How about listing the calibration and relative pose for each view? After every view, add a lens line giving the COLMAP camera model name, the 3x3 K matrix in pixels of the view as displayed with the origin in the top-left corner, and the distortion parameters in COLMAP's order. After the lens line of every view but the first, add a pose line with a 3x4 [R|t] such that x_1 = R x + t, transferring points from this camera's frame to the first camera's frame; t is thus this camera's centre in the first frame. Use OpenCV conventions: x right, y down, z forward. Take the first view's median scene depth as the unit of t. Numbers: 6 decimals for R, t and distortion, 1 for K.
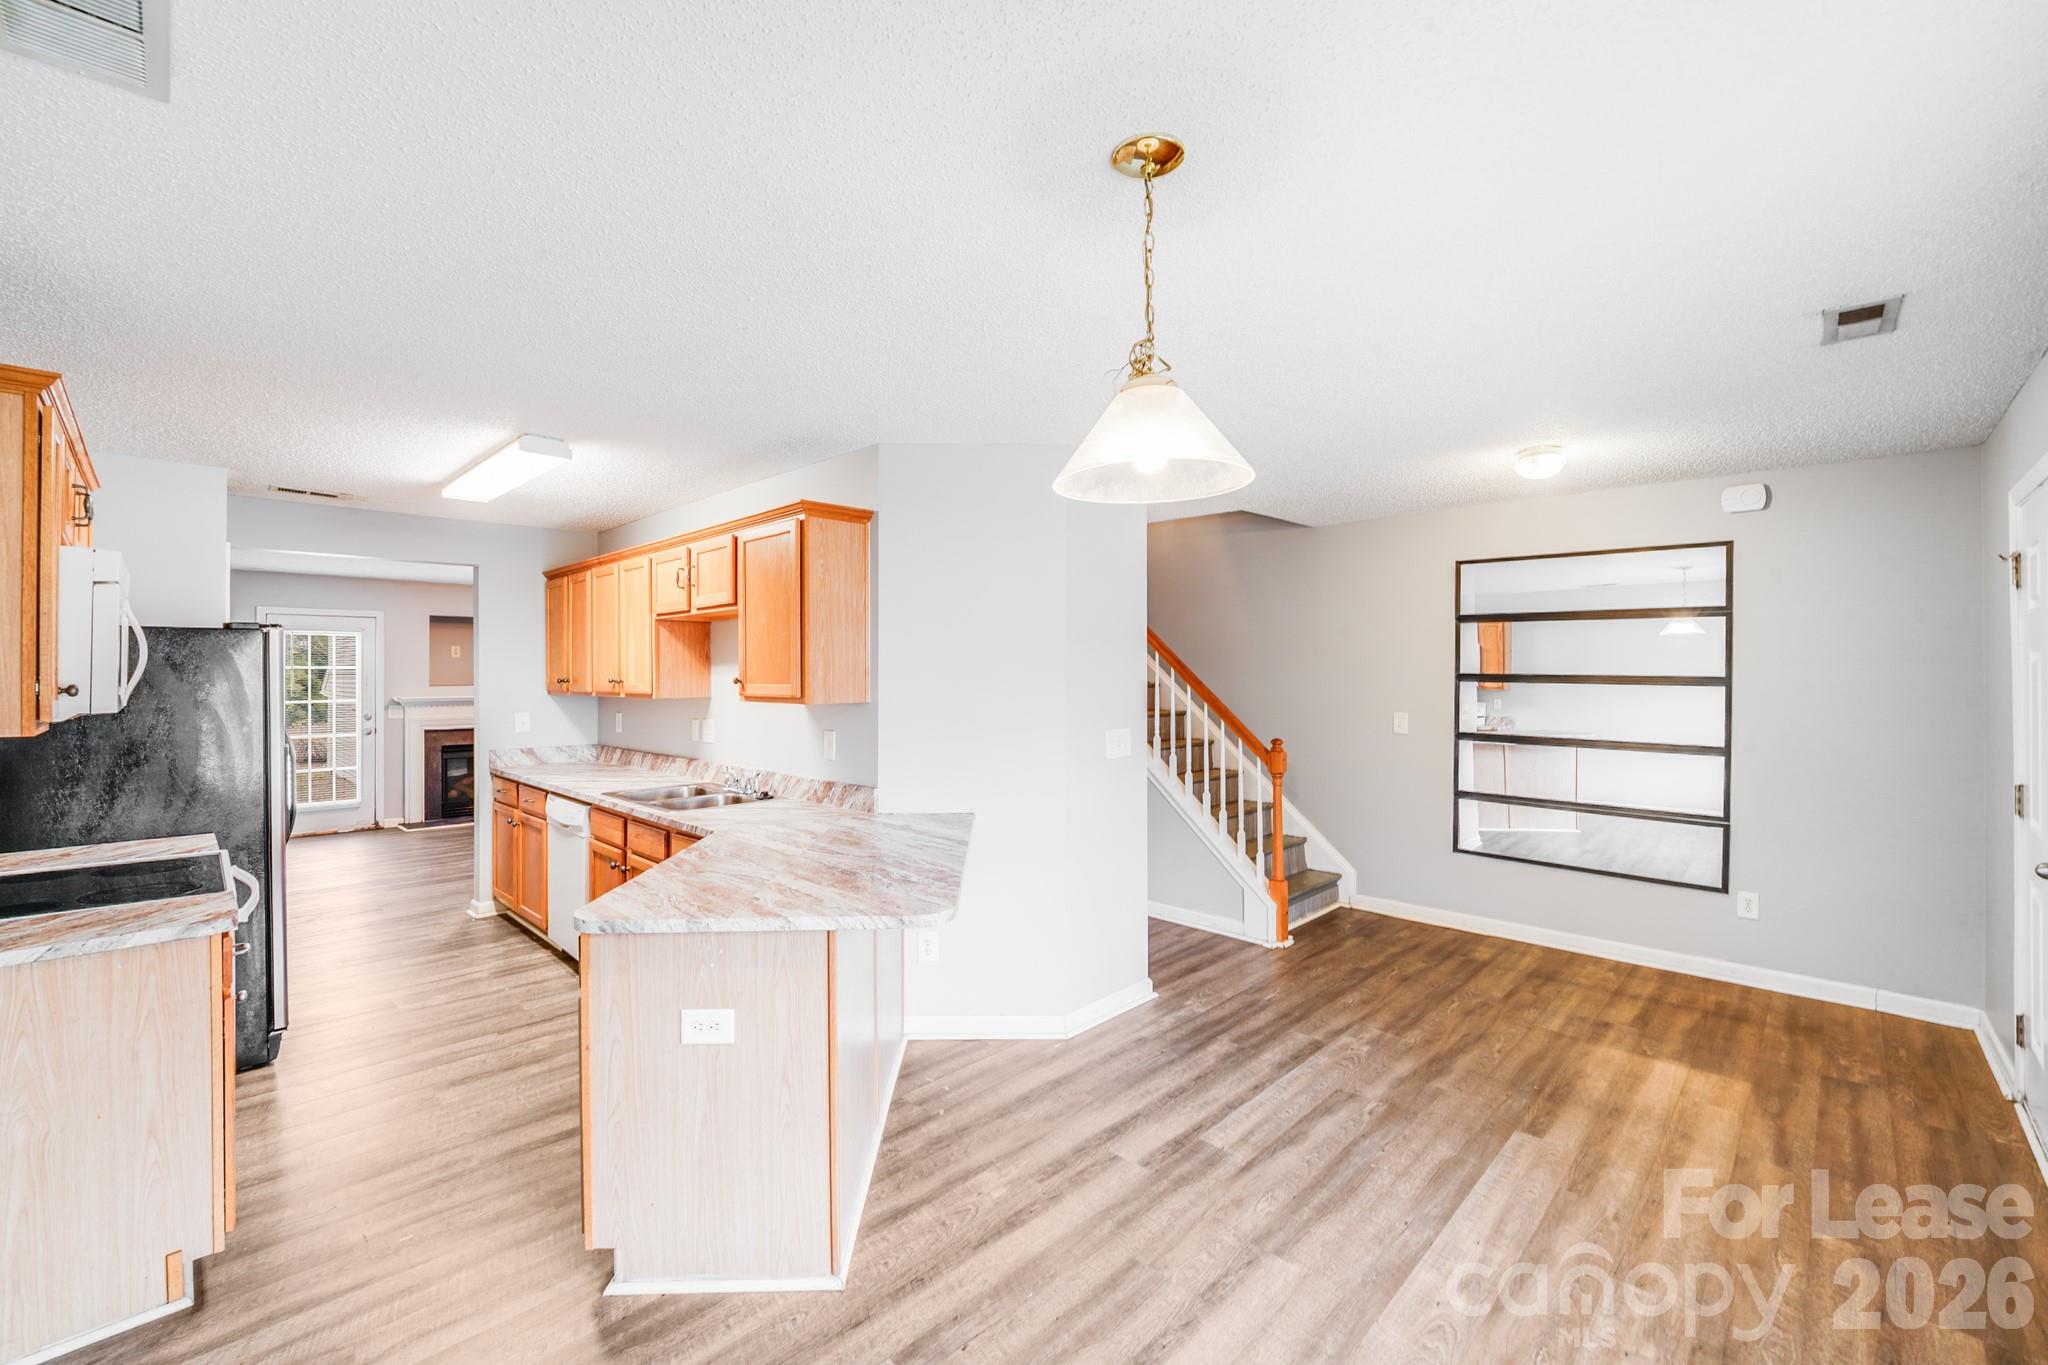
lens RADIAL K [[833.5, 0, 1022.8], [0, 833.5, 669.1], [0, 0, 1]] dist [-0.009719, -0.001061]
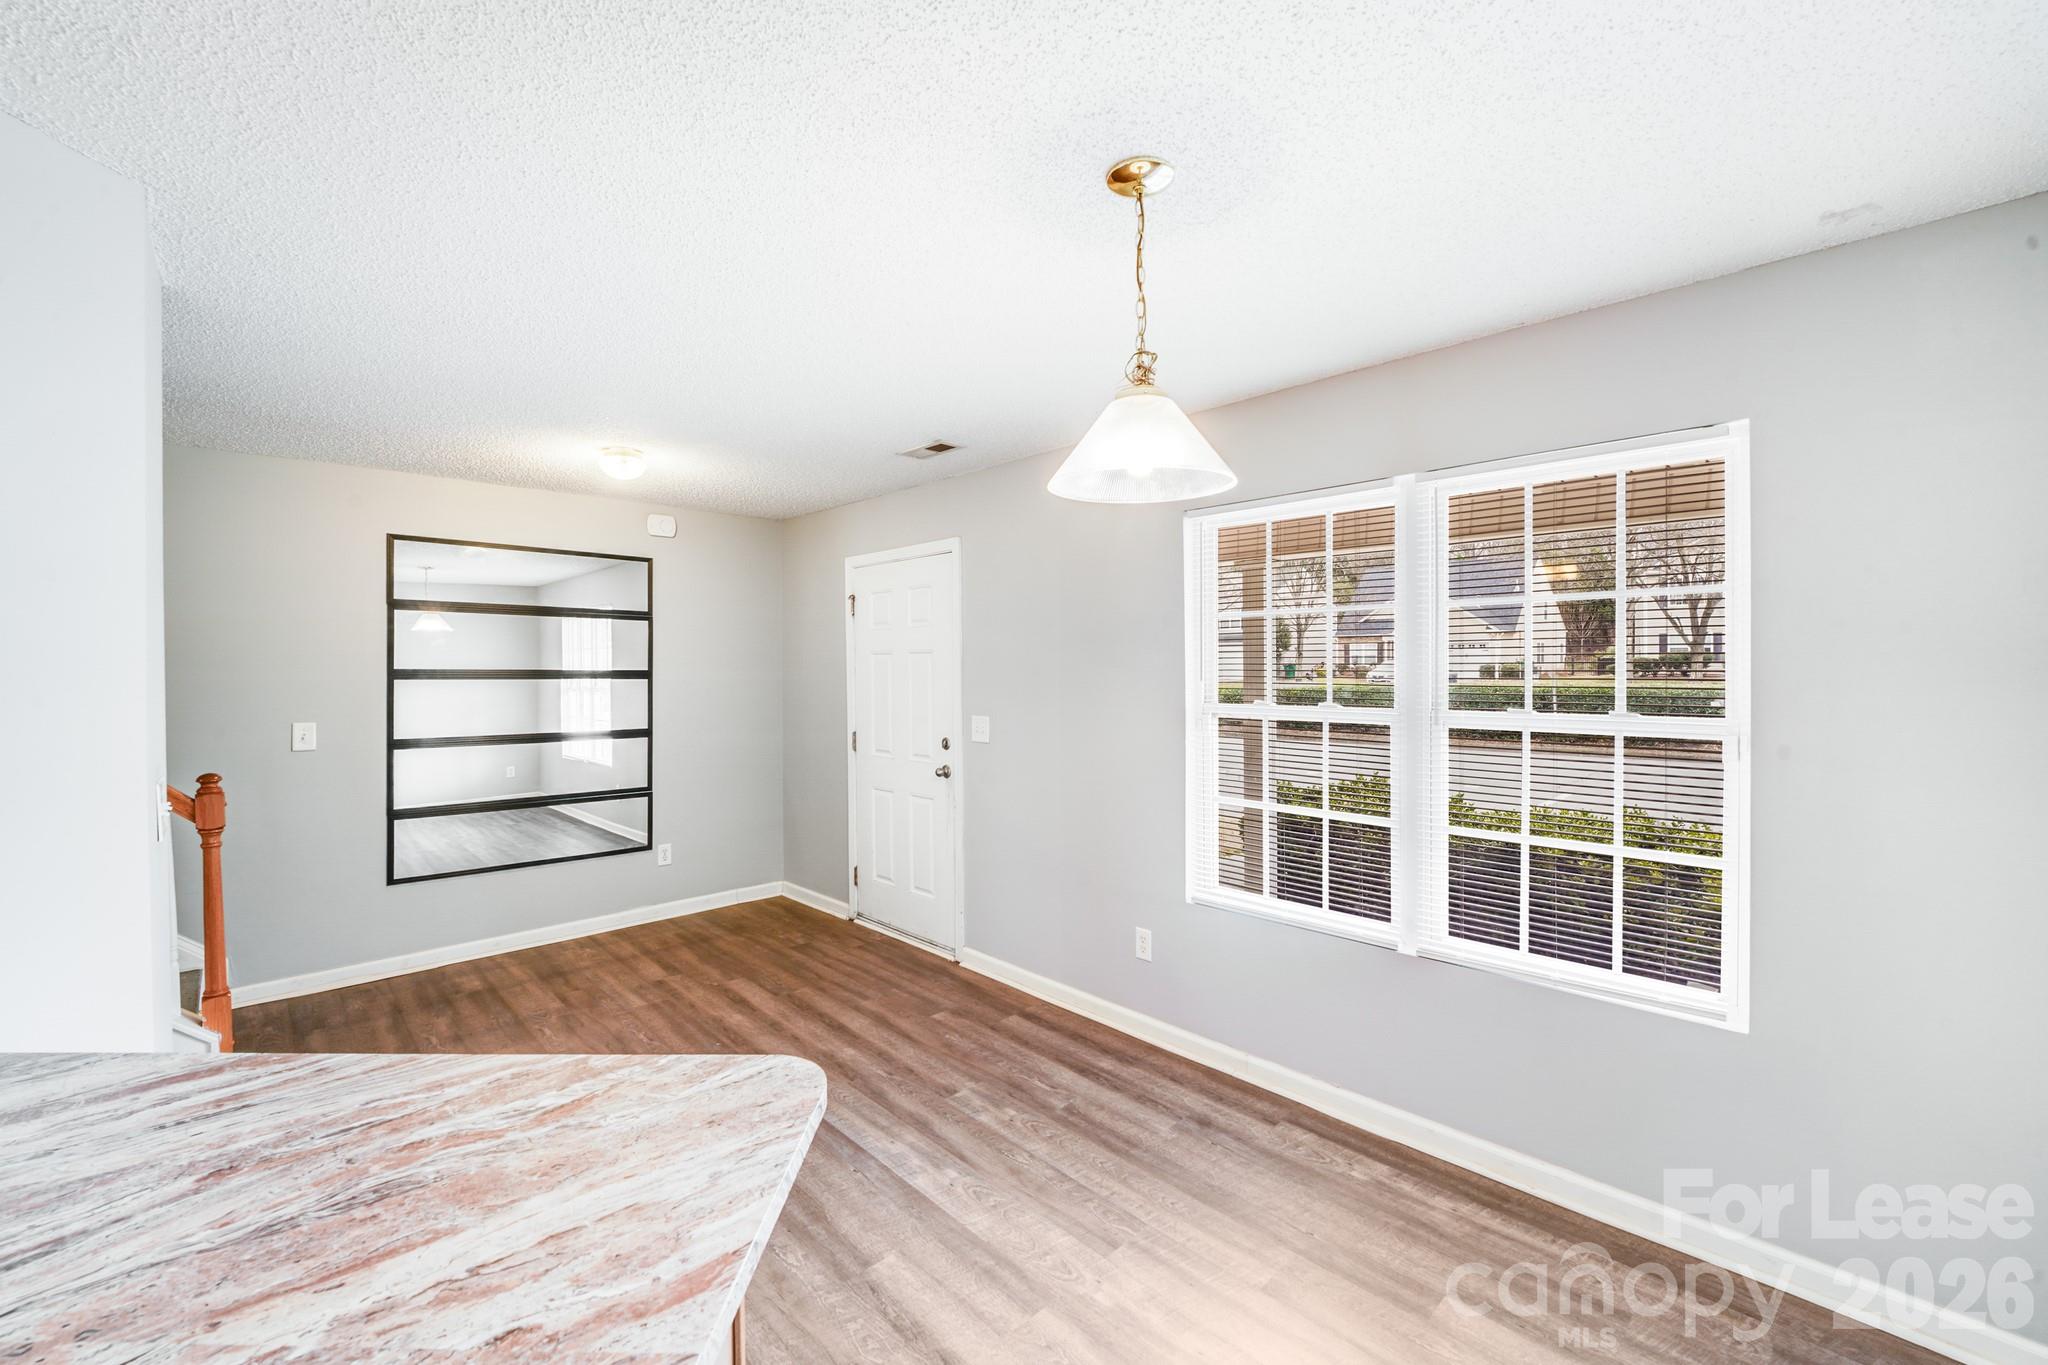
lens RADIAL K [[833.5, 0, 1016.5], [0, 833.5, 672.6], [0, 0, 1]] dist [-0.009719, -0.001061]
pose [[0.036865, -0.009393, 0.999276, -0.356407], [0.002289, 0.999954, 0.009315, 0.002263], [-0.999318, 0.001944, 0.036884, 0.433710]]
